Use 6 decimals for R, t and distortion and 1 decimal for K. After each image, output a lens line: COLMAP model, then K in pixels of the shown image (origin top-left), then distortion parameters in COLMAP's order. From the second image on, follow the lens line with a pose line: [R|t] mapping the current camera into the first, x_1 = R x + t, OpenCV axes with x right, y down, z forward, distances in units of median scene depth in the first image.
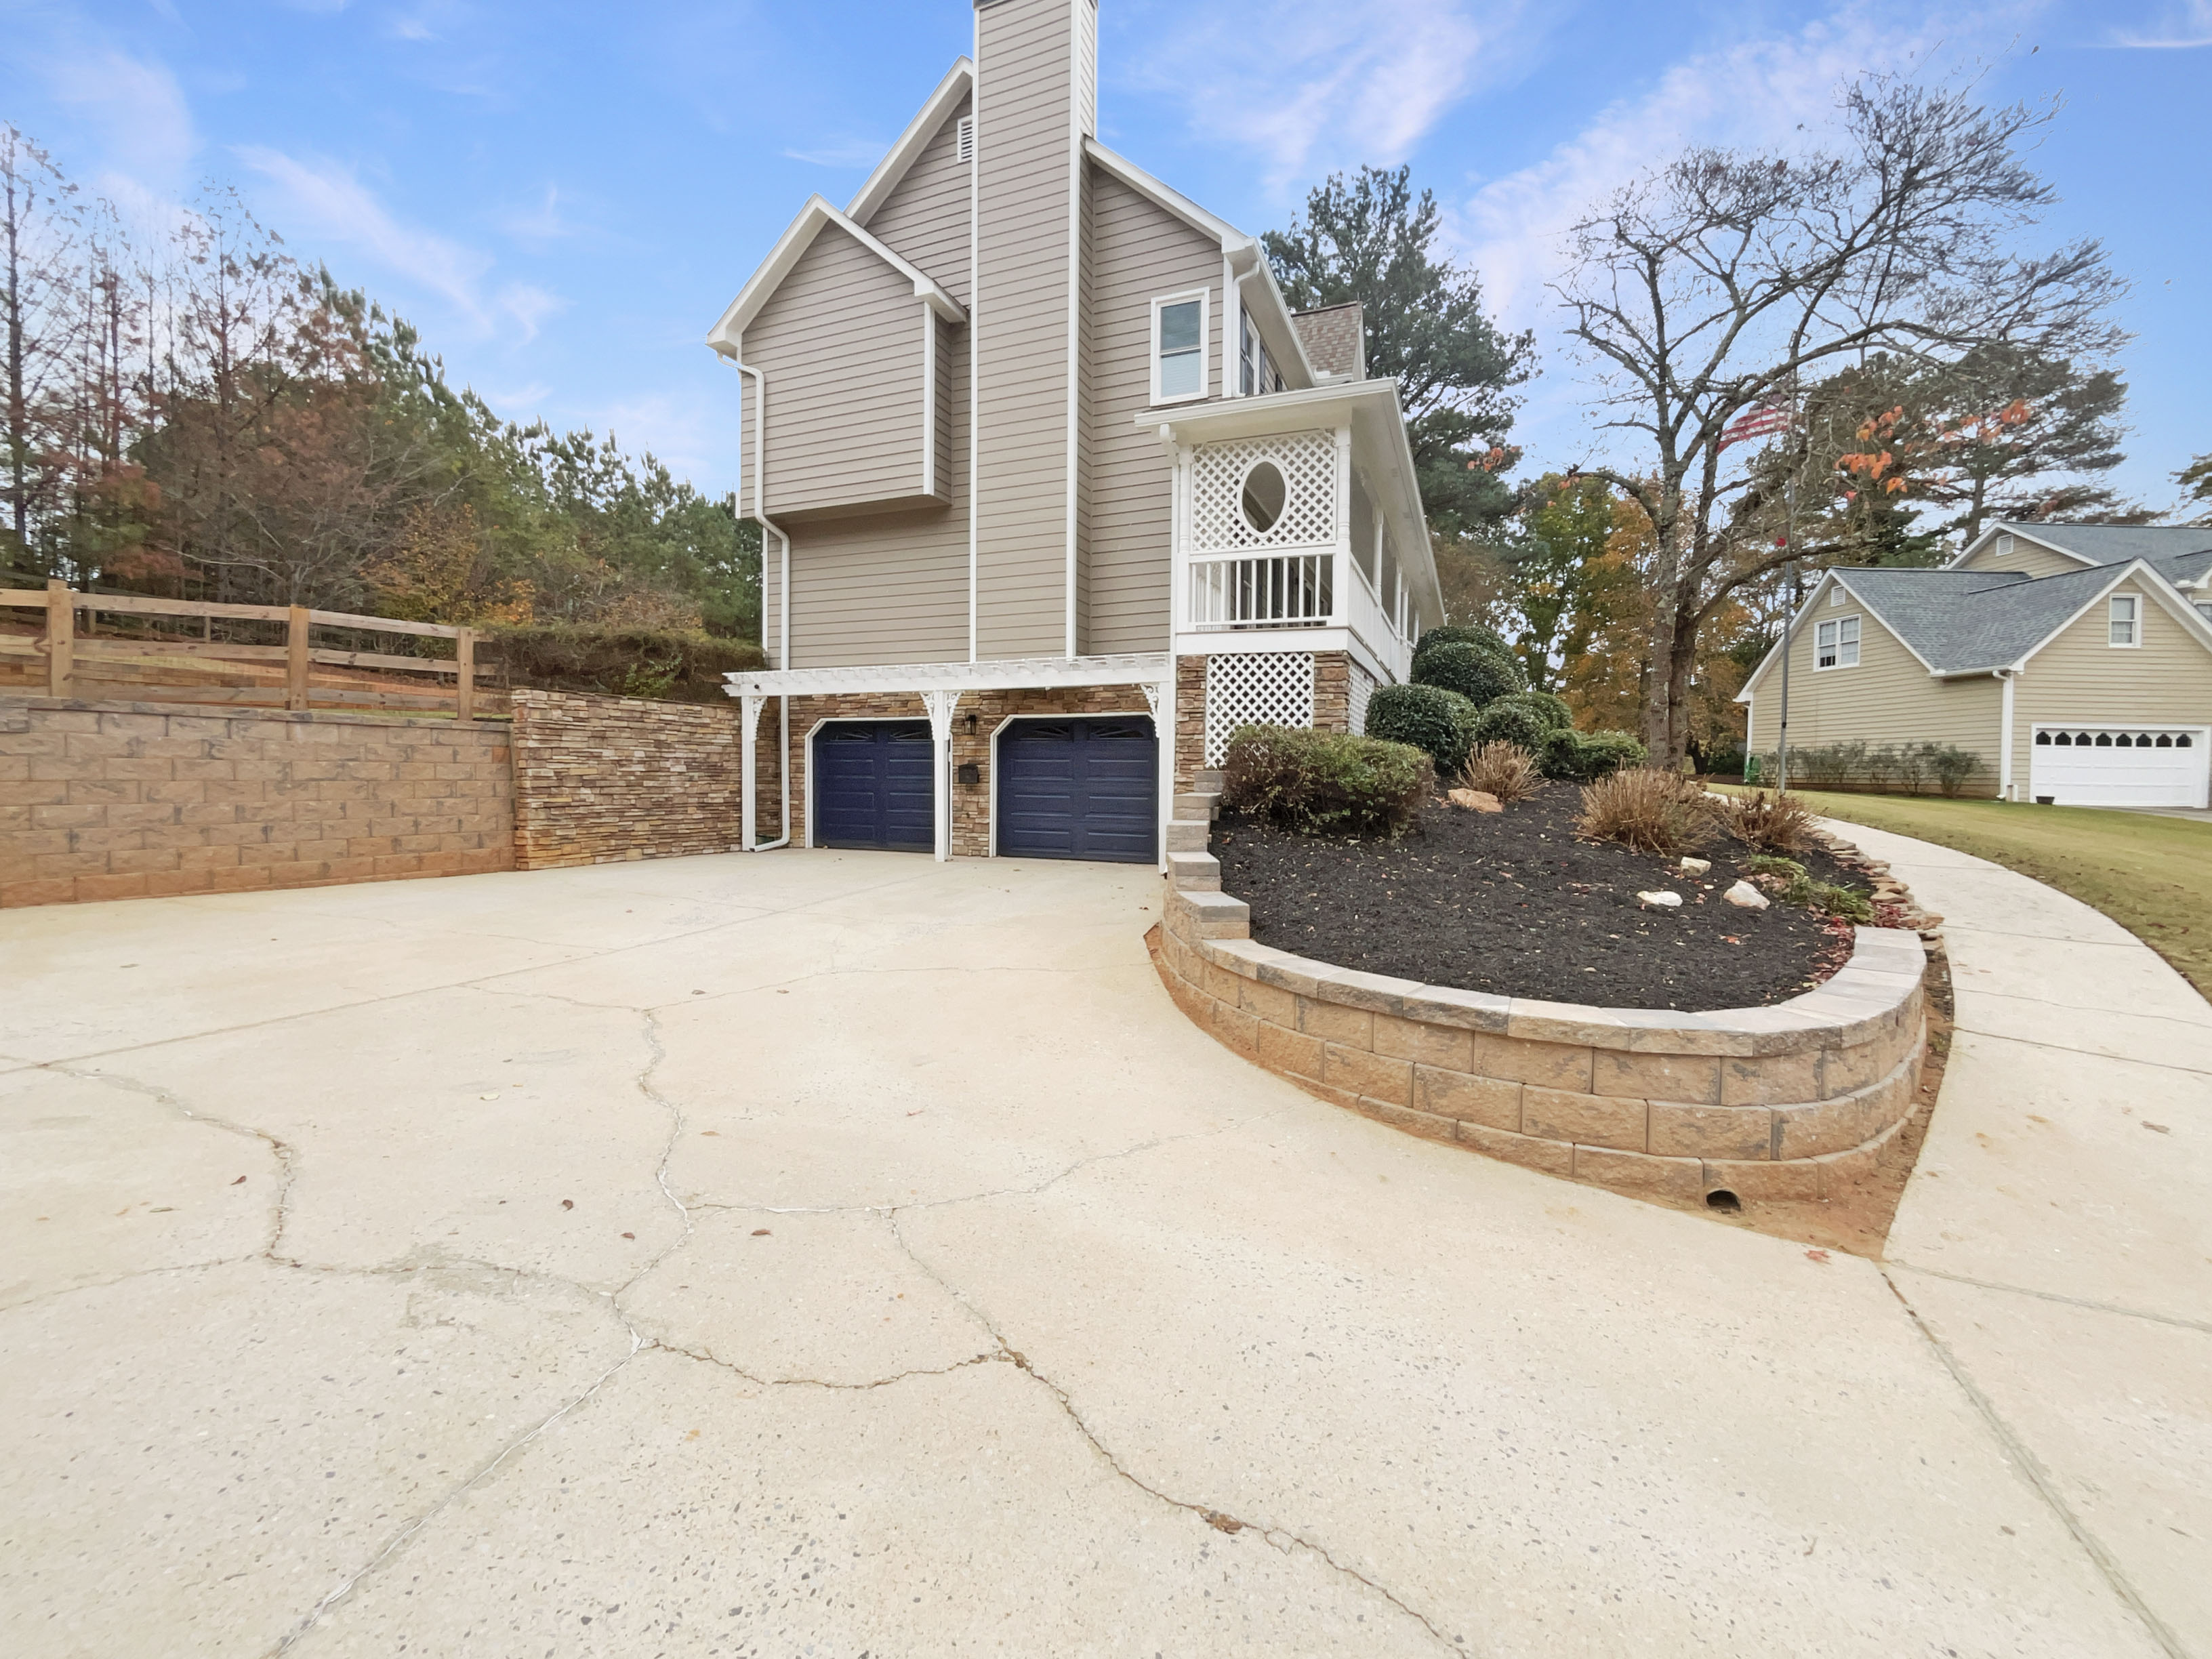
lens RADIAL K [[897.2, 0, 1106.0], [0, 897.2, 829.5], [0, 0, 1]] dist [0.000863, 0.000125]
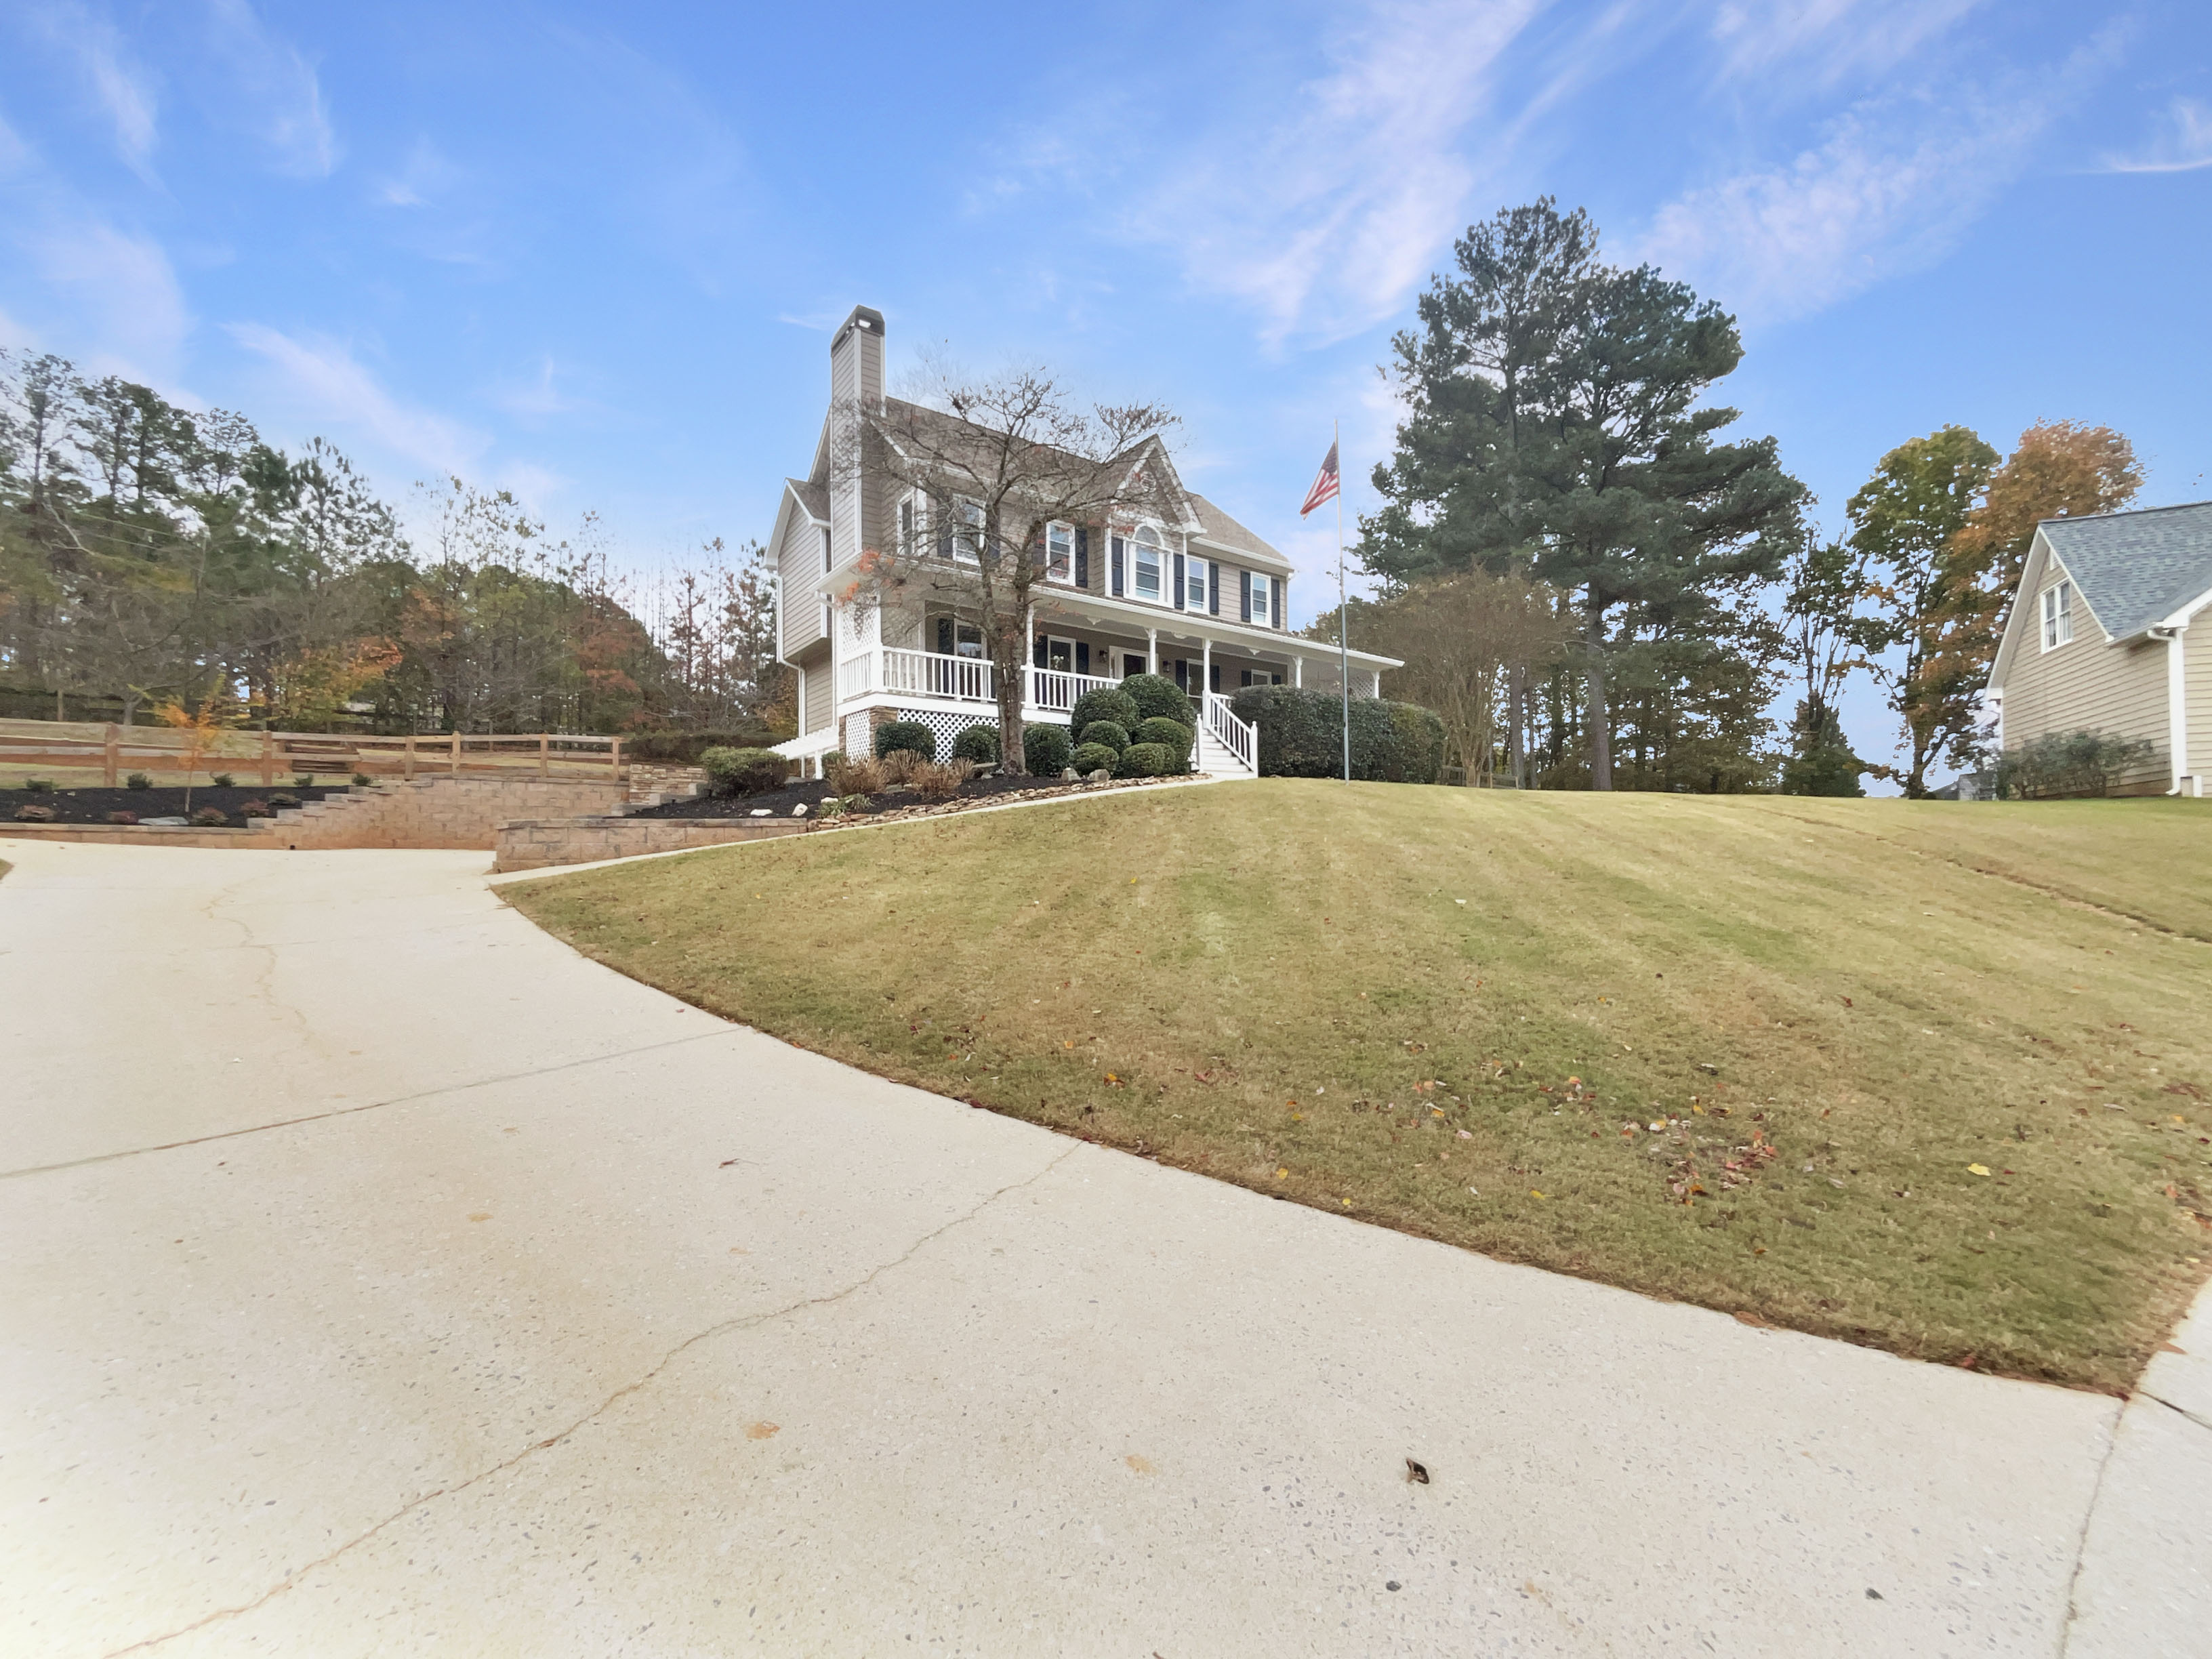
lens RADIAL K [[894.4, 0, 1108.8], [0, 894.4, 869.8], [0, 0, 1]] dist [-0.001014, -0.000073]
pose [[0.877615, -0.016464, -0.479084, 1.340851], [-0.007095, 0.998854, -0.047323, 0.181764], [0.479314, 0.044931, 0.876493, -0.275846]]
